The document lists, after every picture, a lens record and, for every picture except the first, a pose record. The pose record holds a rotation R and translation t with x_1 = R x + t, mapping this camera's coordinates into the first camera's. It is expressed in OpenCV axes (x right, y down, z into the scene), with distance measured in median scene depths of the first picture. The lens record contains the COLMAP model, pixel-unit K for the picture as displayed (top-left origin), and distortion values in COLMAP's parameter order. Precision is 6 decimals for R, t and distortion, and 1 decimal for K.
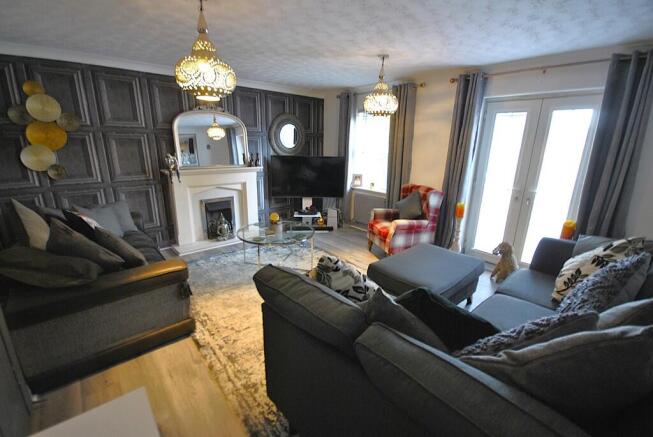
lens RADIAL K [[287.2, 0, 326.9], [0, 287.2, 219.4], [0, 0, 1]] dist [-0.000034, -0.000794]
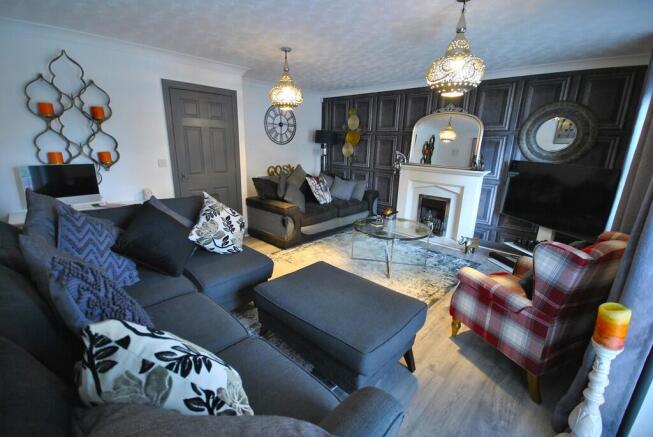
lens RADIAL K [[287.2, 0, 326.7], [0, 287.2, 218.6], [0, 0, 1]] dist [-0.000034, -0.000794]
pose [[0.096690, 0.250778, -0.963204, 0.622341], [-0.276159, 0.936501, 0.216104, -0.117564], [0.956236, 0.245103, 0.159805, 0.489233]]
